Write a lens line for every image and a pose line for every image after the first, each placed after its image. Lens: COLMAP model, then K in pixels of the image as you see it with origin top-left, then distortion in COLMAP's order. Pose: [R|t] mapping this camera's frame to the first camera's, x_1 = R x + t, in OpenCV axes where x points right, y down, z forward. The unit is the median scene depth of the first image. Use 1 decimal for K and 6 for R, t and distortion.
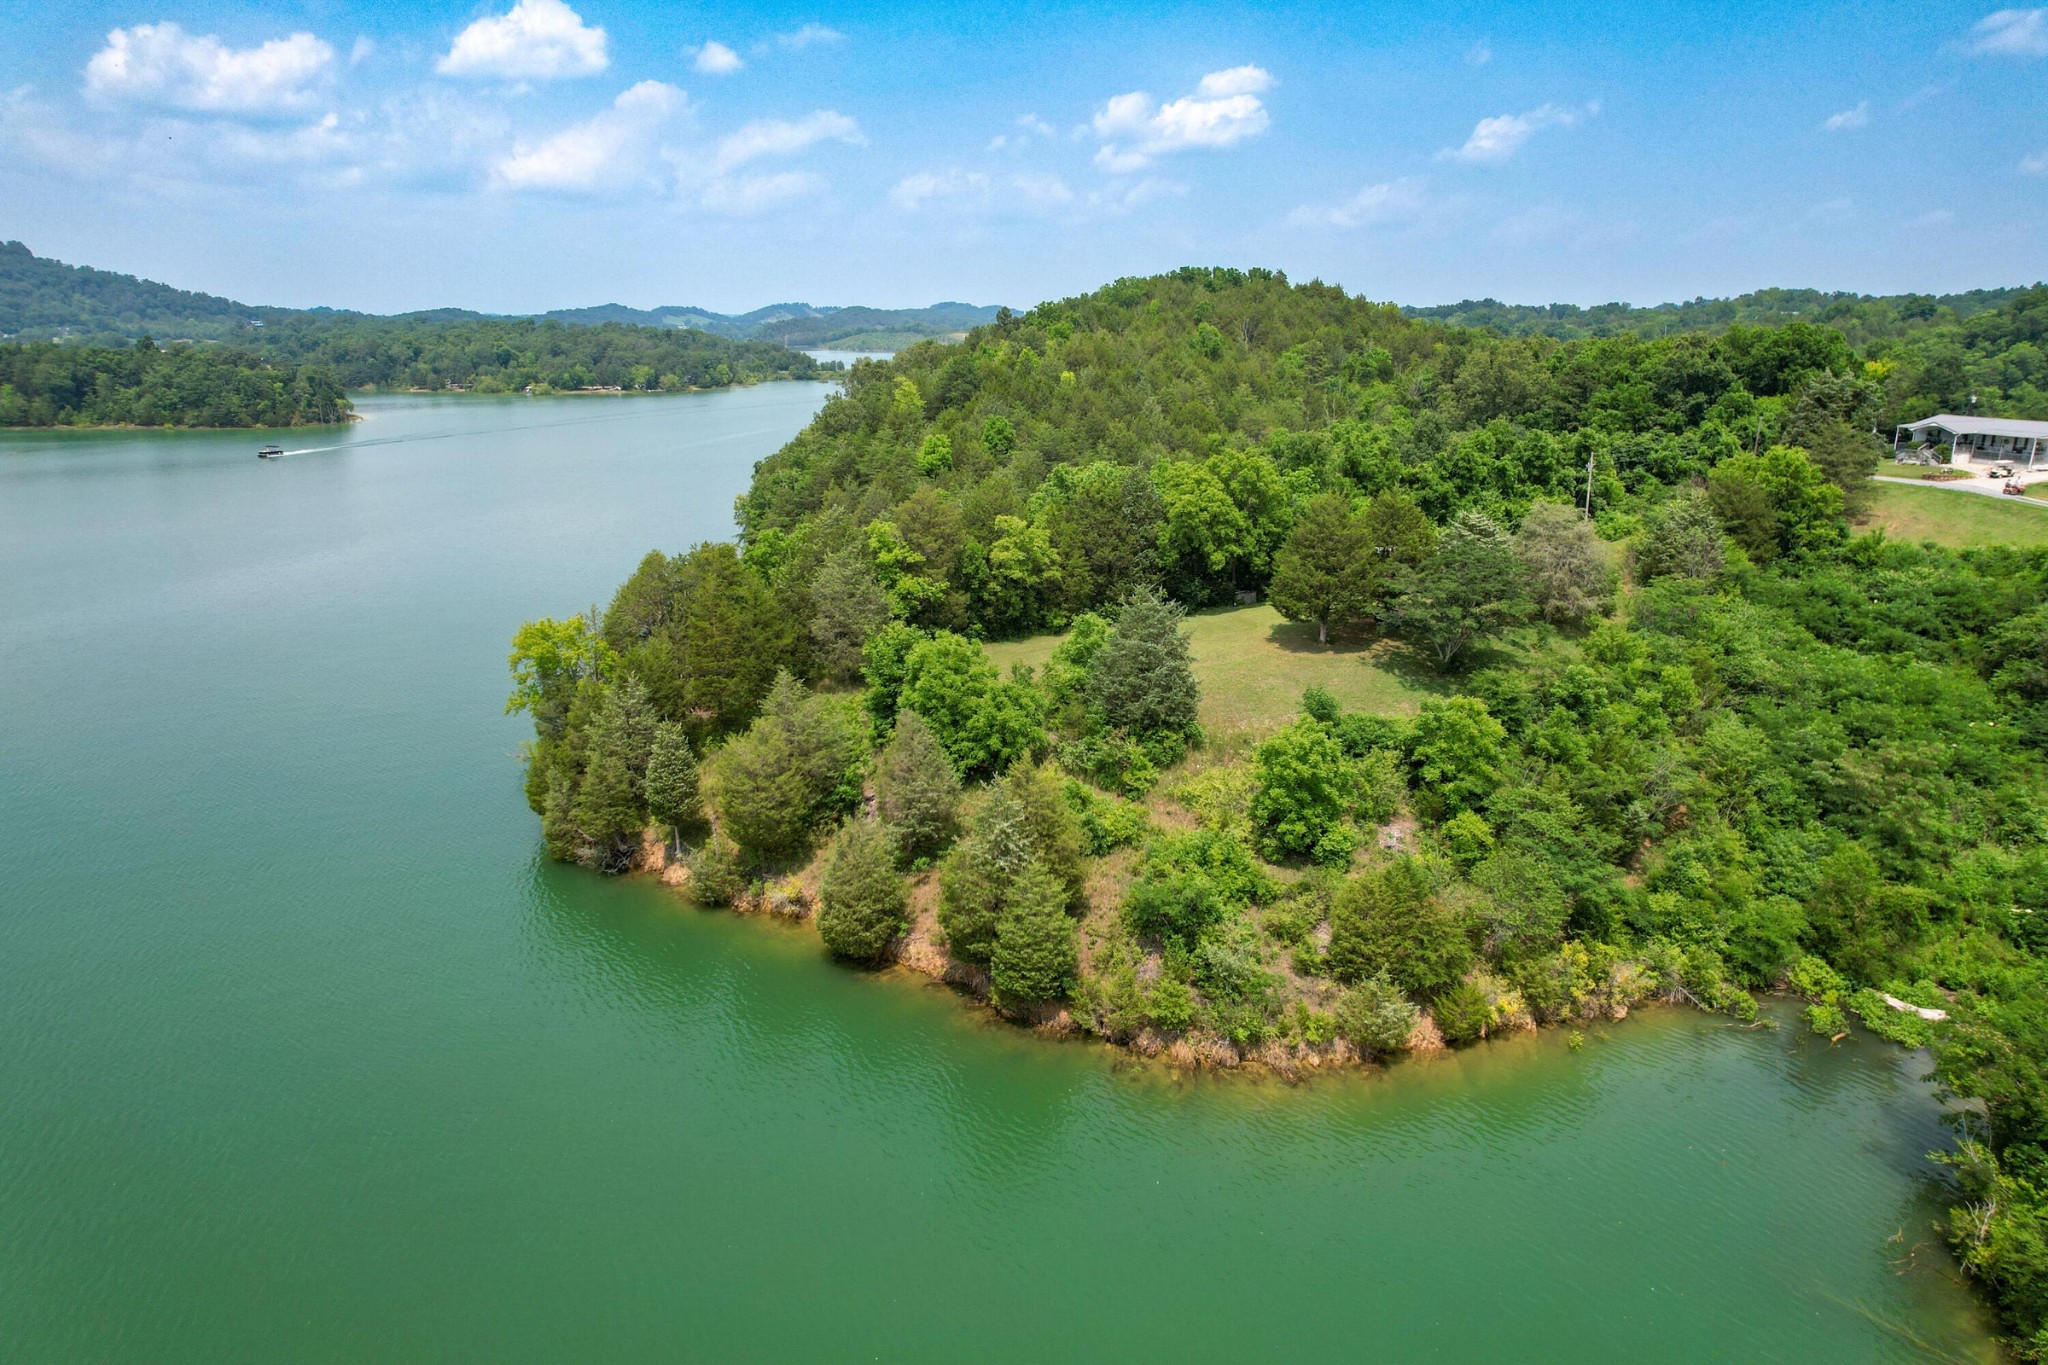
lens RADIAL K [[1309.0, 0, 1040.2], [0, 1309.0, 687.0], [0, 0, 1]] dist [-0.072551, 0.067214]
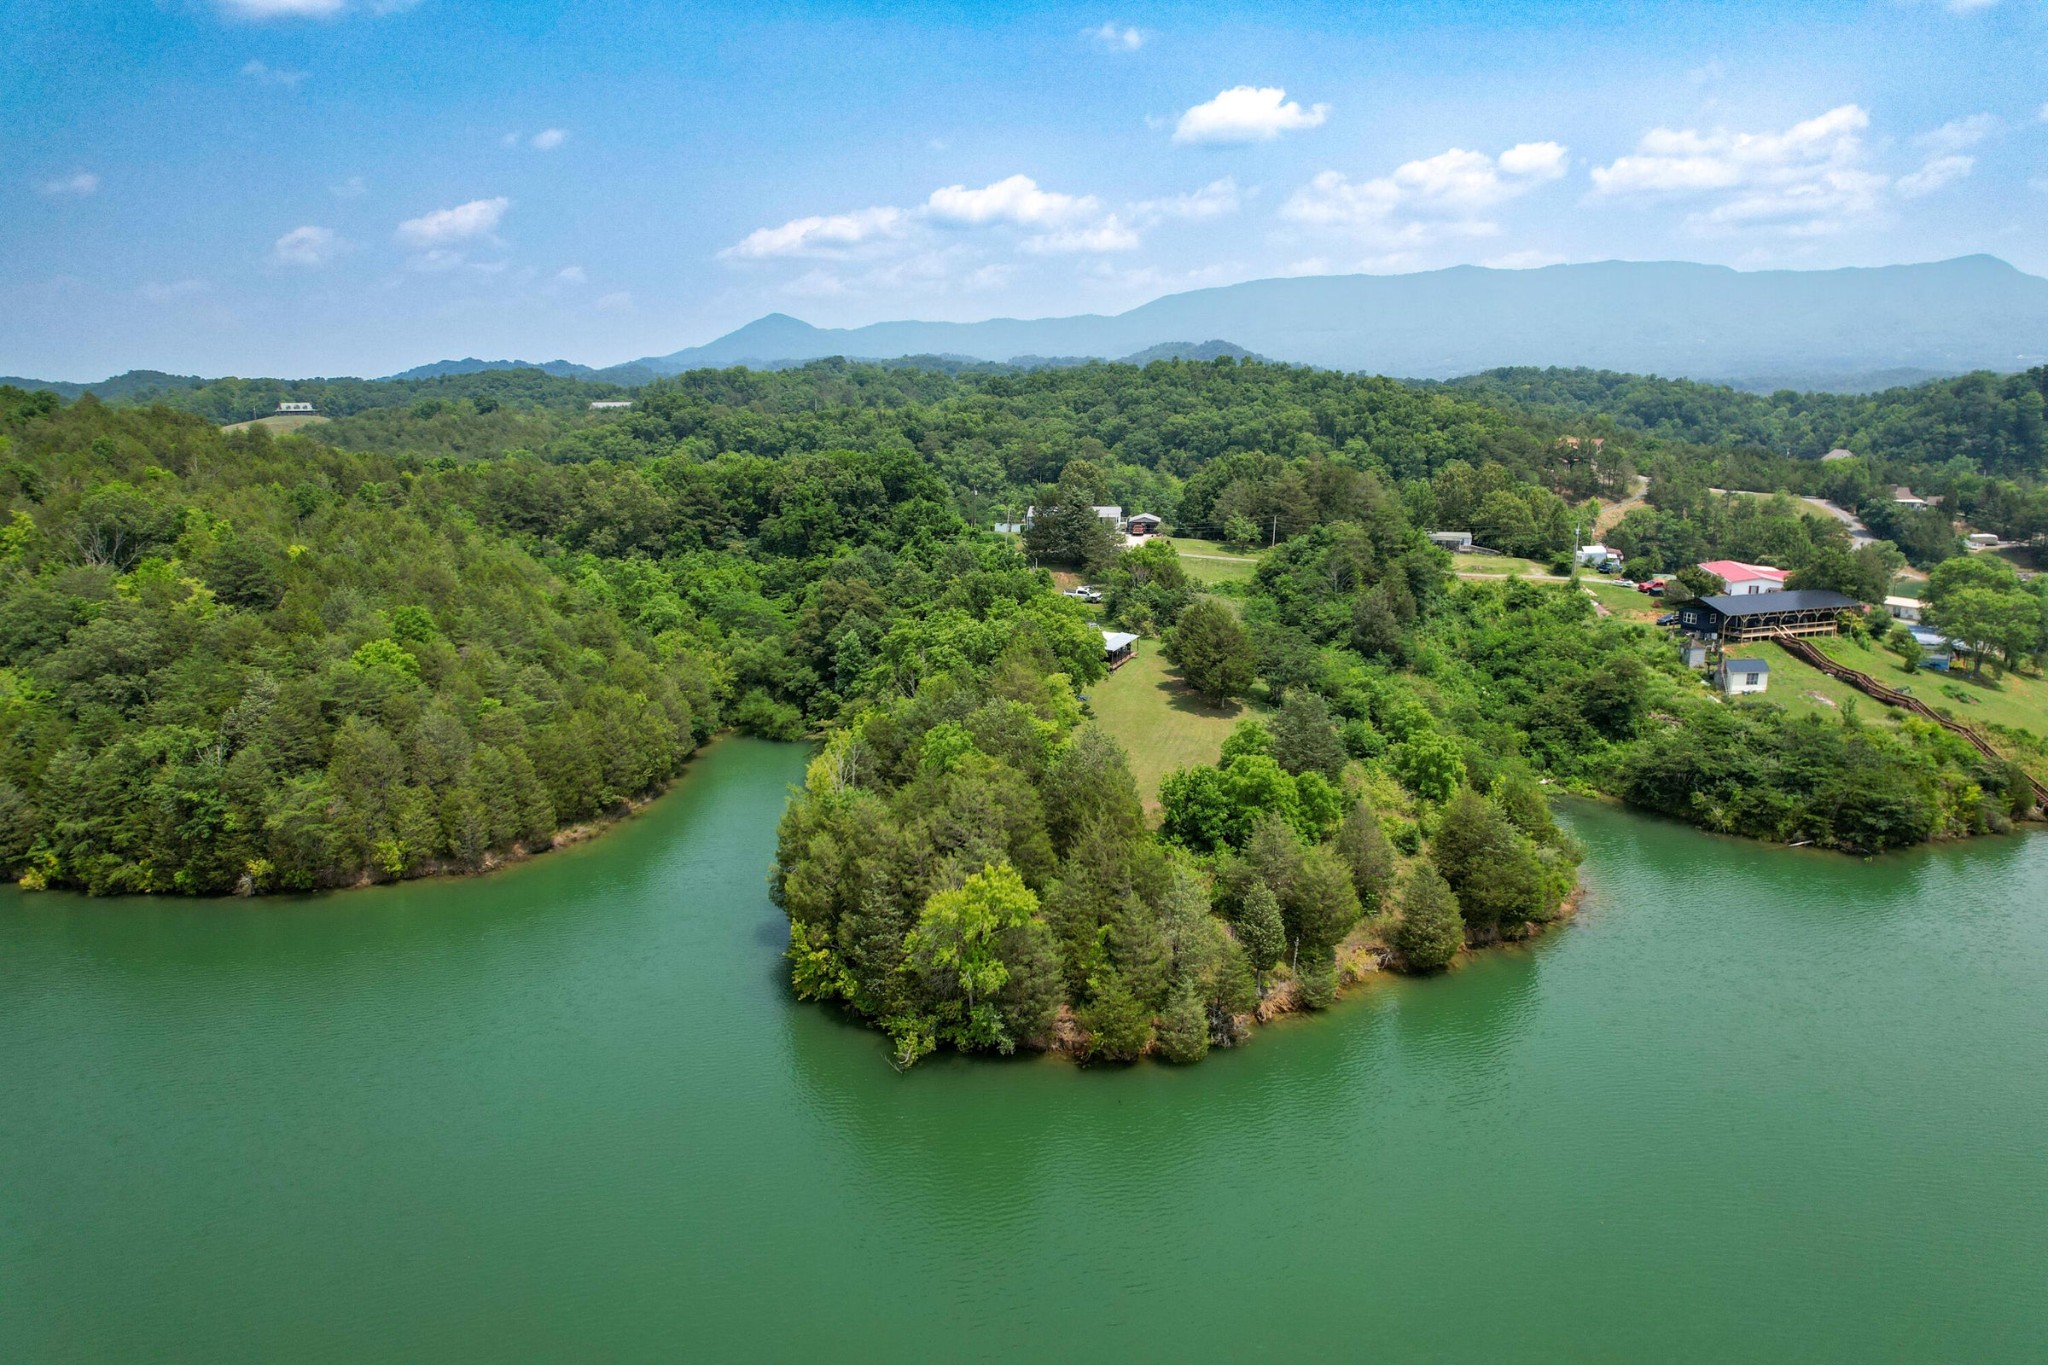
lens RADIAL K [[1309.0, 0, 1034.8], [0, 1309.0, 674.3], [0, 0, 1]] dist [-0.072551, 0.067214]
pose [[0.390830, -0.201503, 0.898136, -0.553099], [0.257171, 0.960791, 0.103650, -0.130624], [-0.883807, 0.190465, 0.427326, 0.260292]]
